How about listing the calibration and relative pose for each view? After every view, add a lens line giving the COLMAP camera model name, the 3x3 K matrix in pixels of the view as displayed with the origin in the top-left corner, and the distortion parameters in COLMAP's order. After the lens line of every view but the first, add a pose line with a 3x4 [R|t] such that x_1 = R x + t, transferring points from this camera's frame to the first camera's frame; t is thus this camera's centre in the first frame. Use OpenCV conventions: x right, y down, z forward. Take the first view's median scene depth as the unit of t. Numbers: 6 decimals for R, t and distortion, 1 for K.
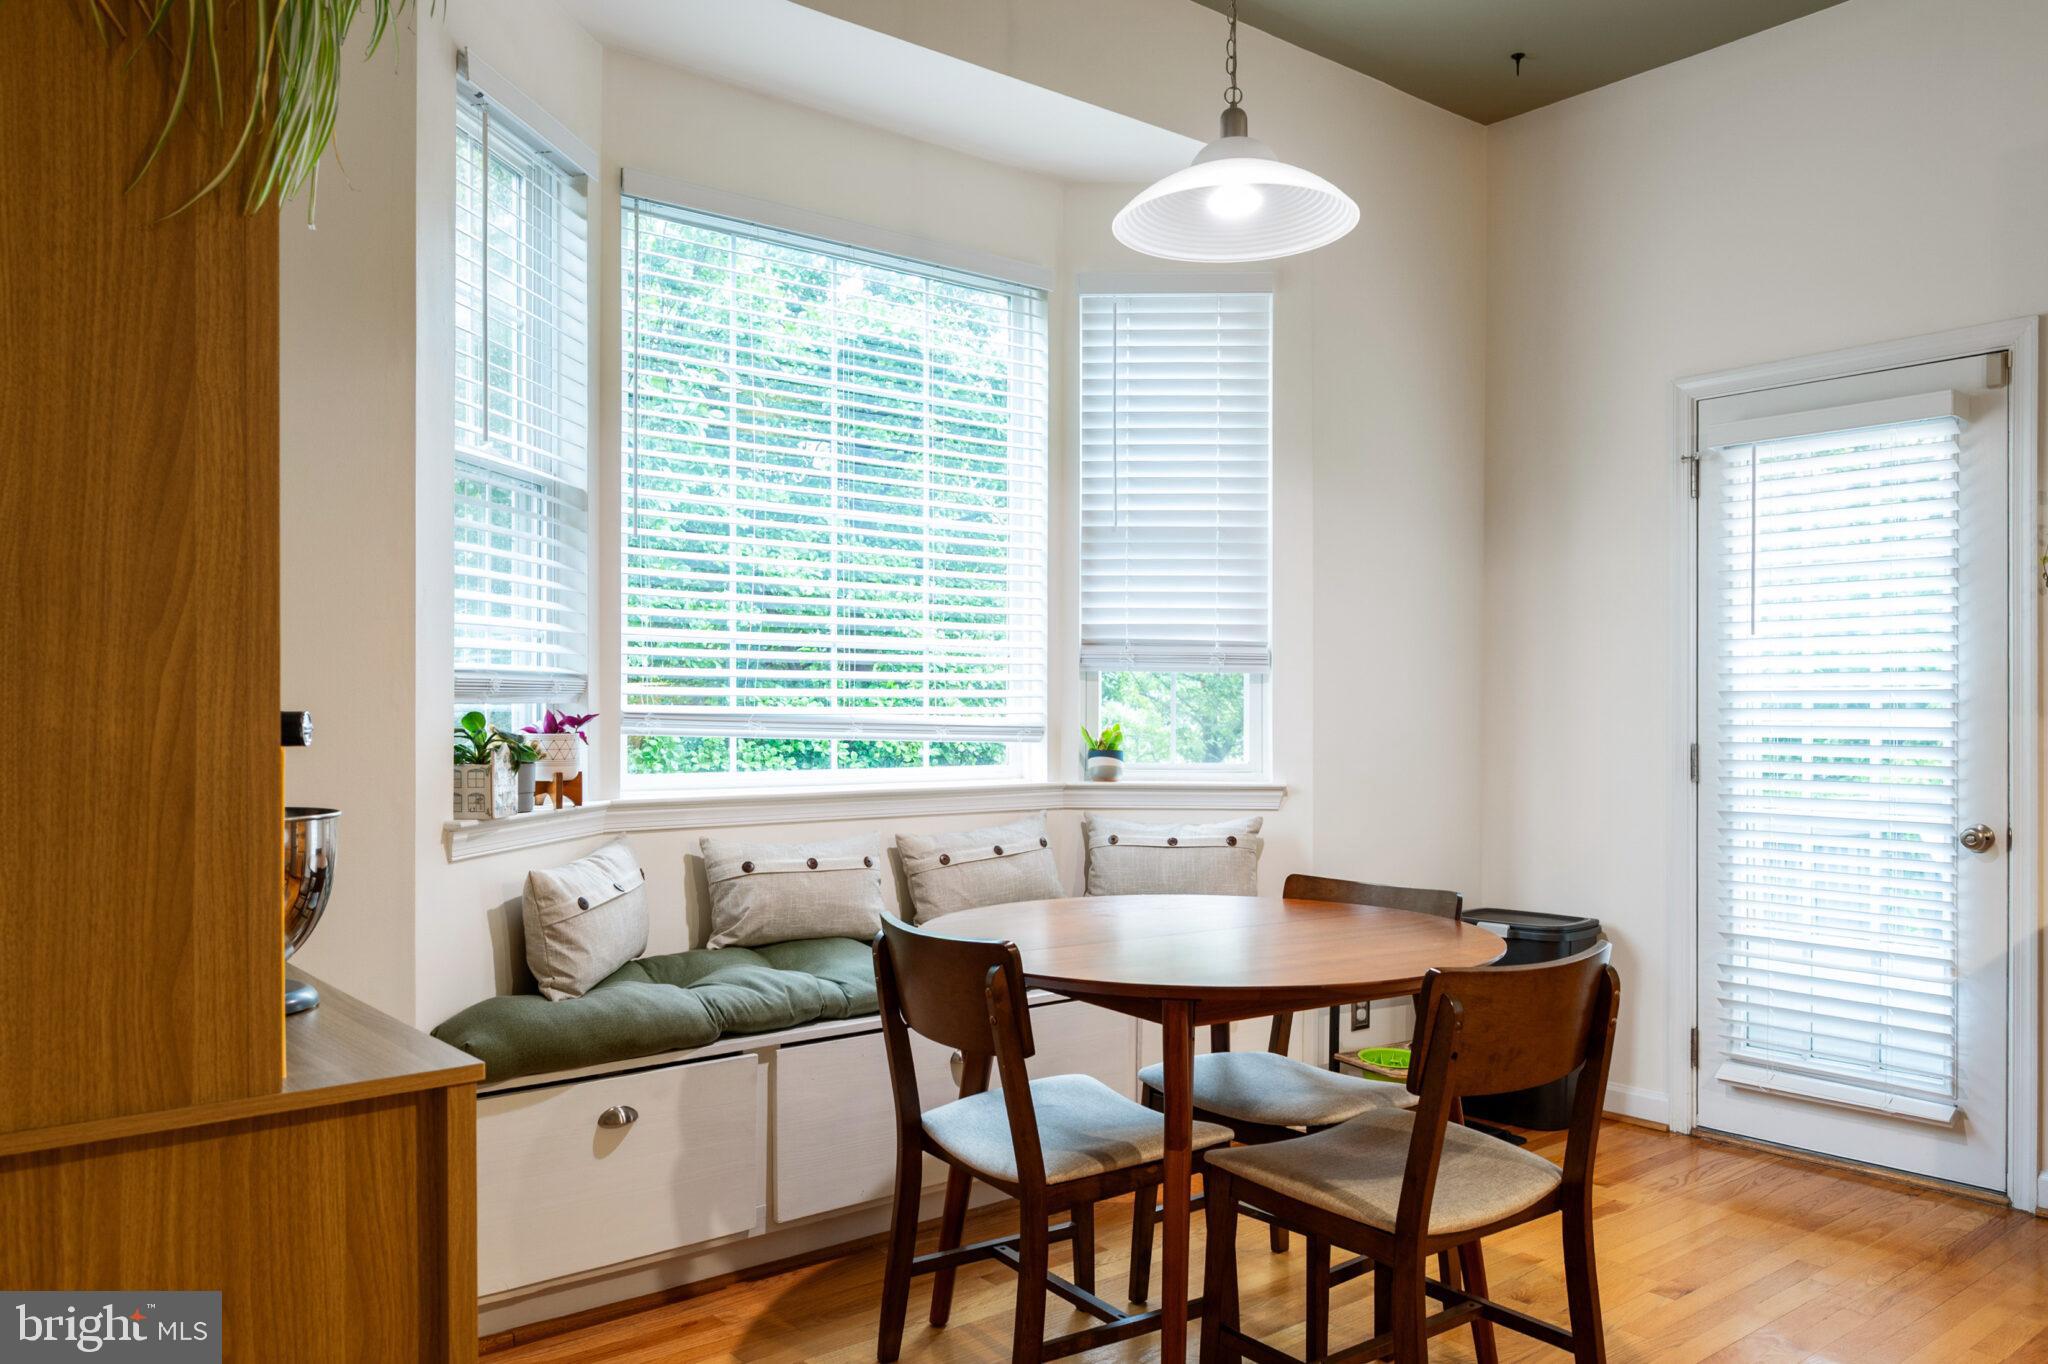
lens RADIAL K [[1467.9, 0, 1012.5], [0, 1467.9, 724.0], [0, 0, 1]] dist [0.003903, 0.002547]
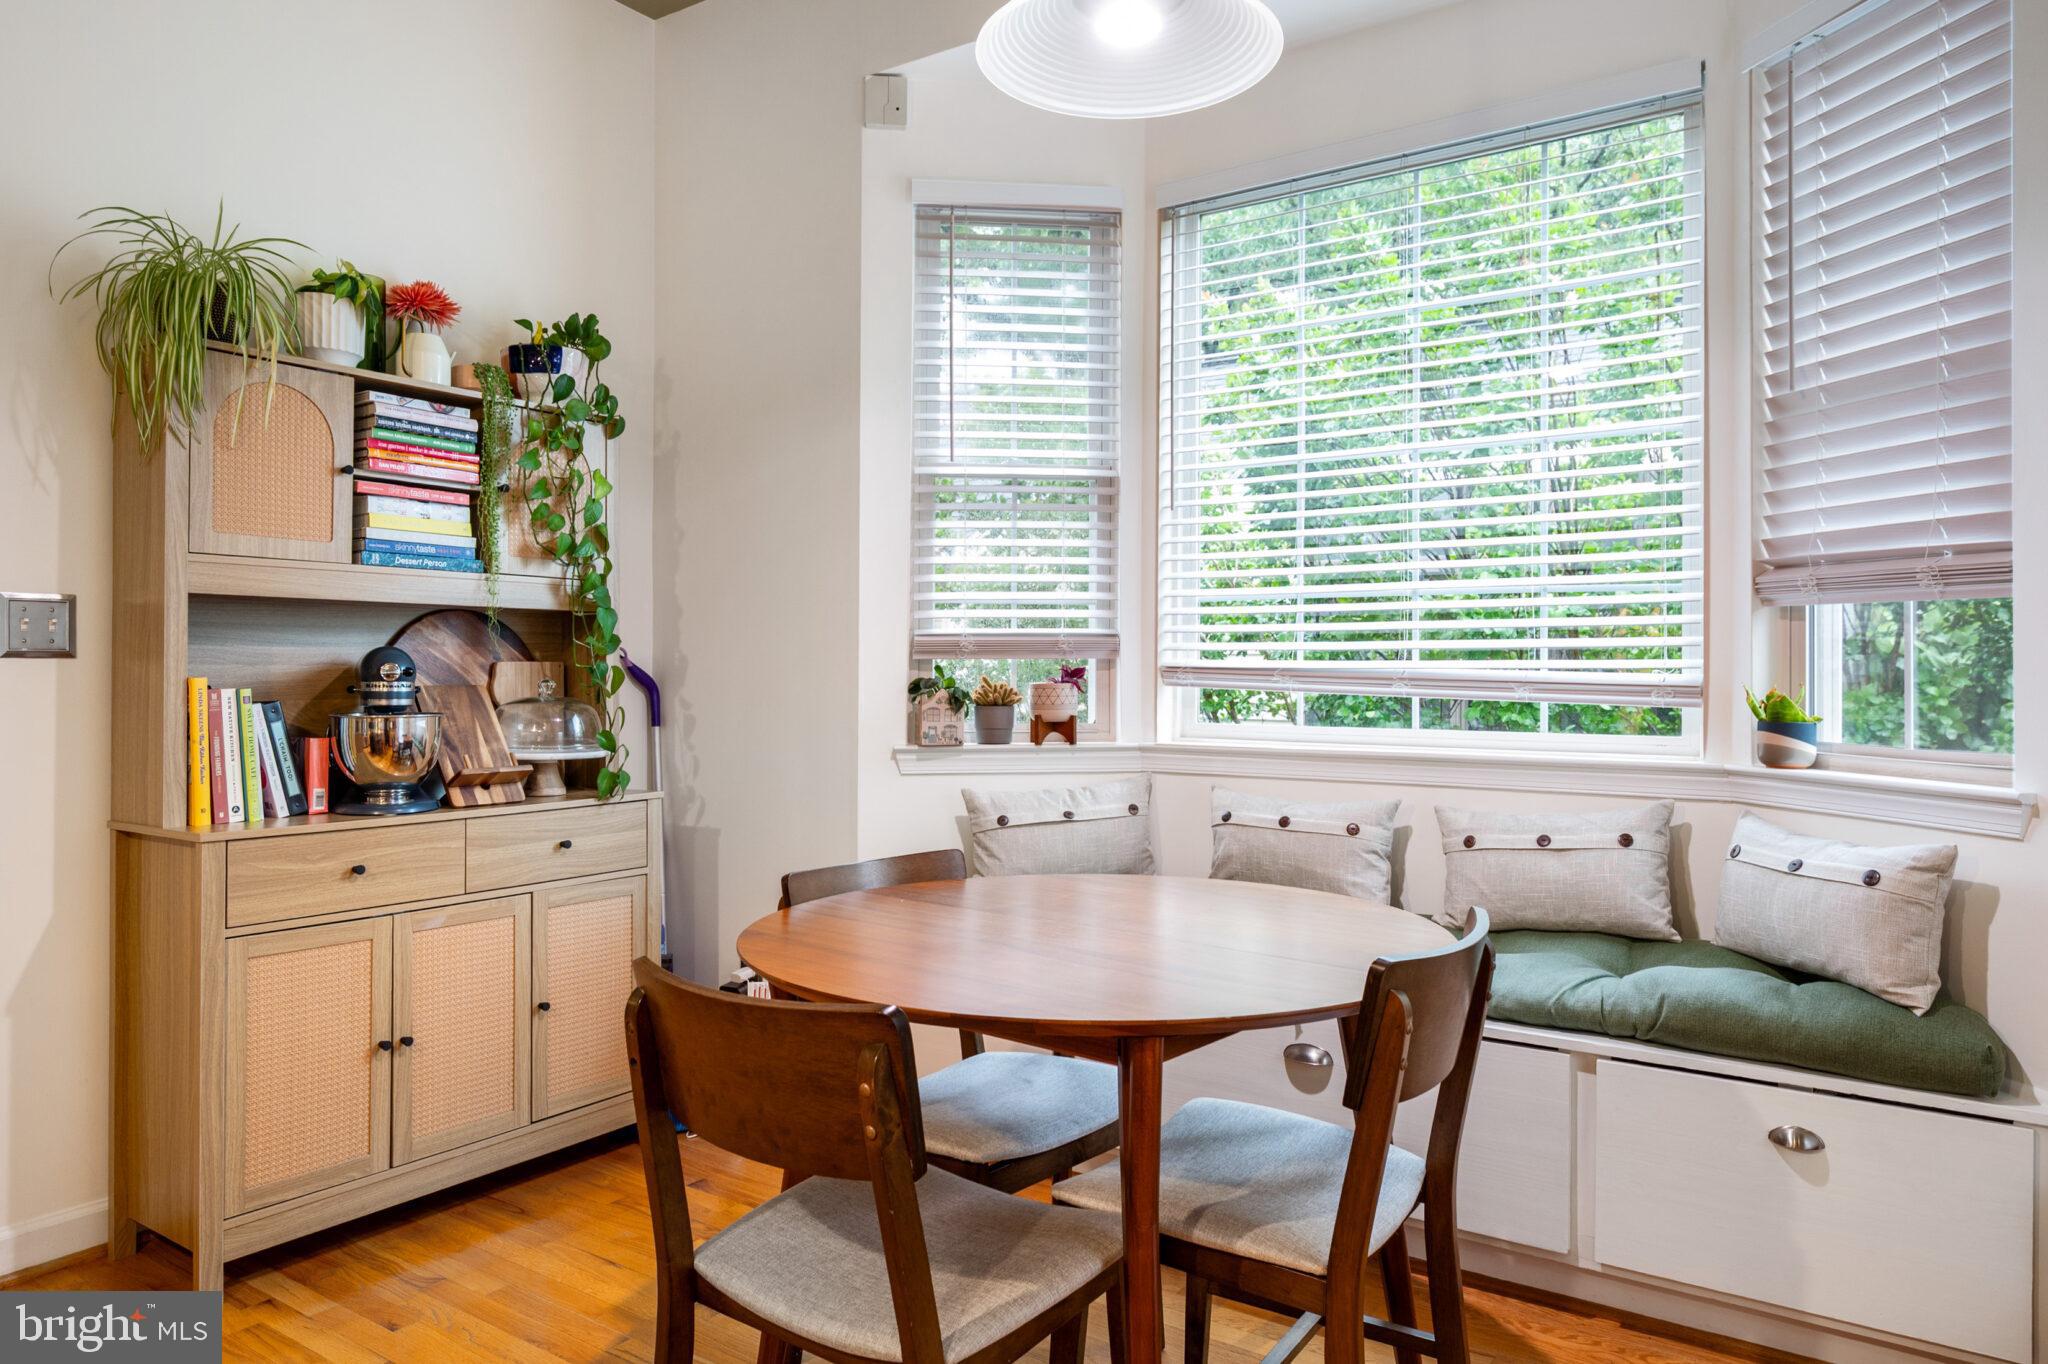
lens RADIAL K [[1319.5, 0, 1028.4], [0, 1319.5, 669.0], [0, 0, 1]] dist [-0.000315, -0.004511]
pose [[0.290780, 0.001614, -0.956789, 0.594365], [-0.006710, 0.999977, -0.000353, -0.004332], [0.956767, 0.006523, 0.290784, 0.531316]]
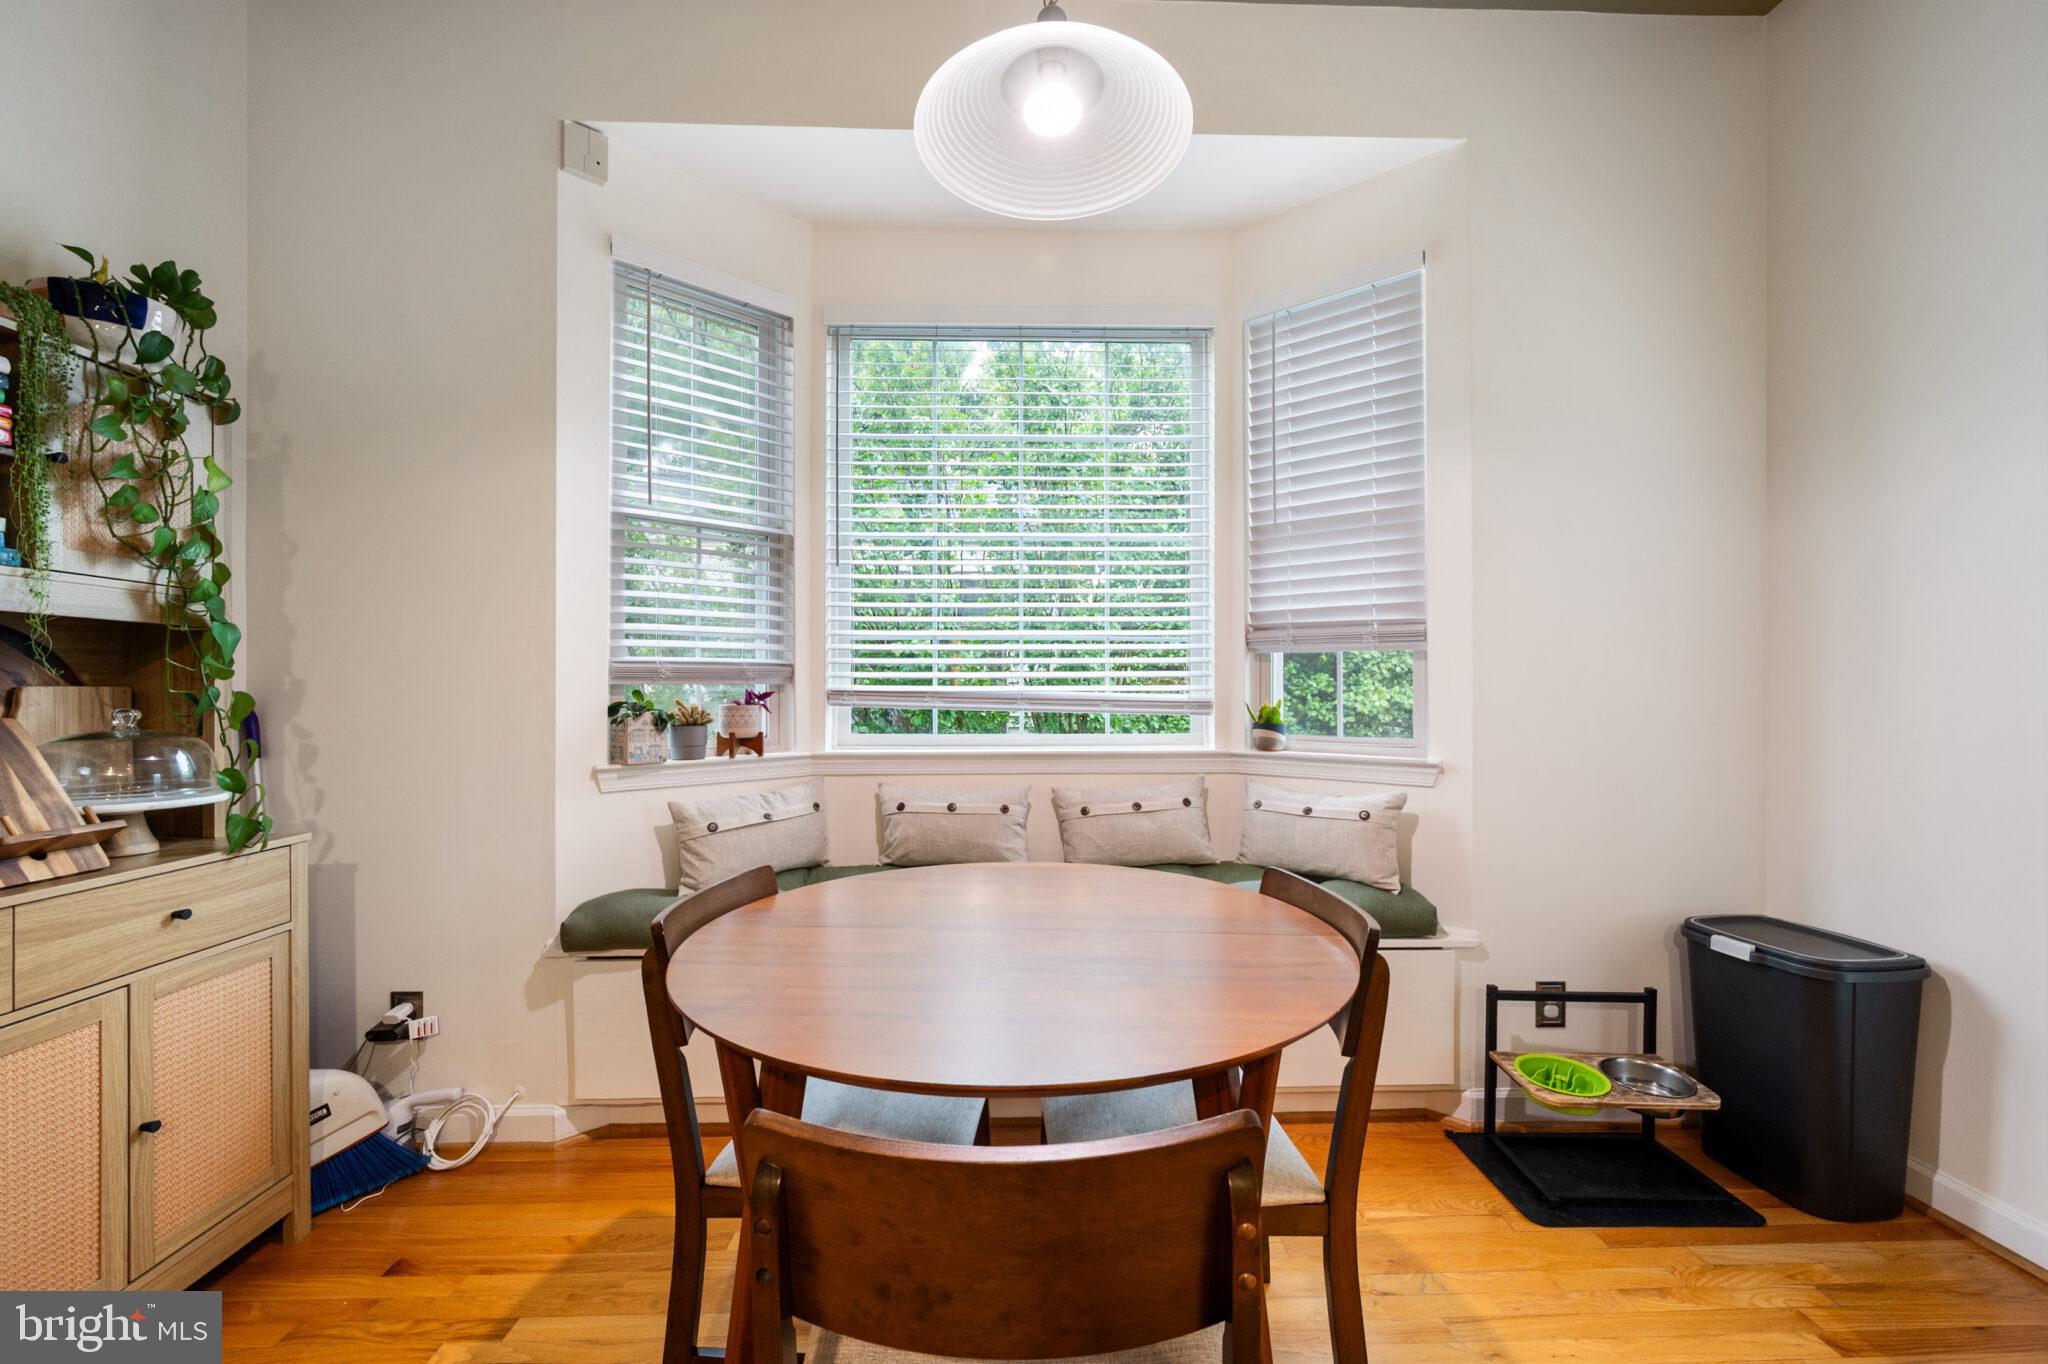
lens RADIAL K [[809.6, 0, 1025.2], [0, 809.6, 691.6], [0, 0, 1]] dist [-0.001272, 0.000283]
pose [[0.798196, 0.000306, -0.602398, 0.313286], [-0.001992, 0.999996, -0.002132, -0.004805], [0.602394, 0.002901, 0.798193, 0.429778]]
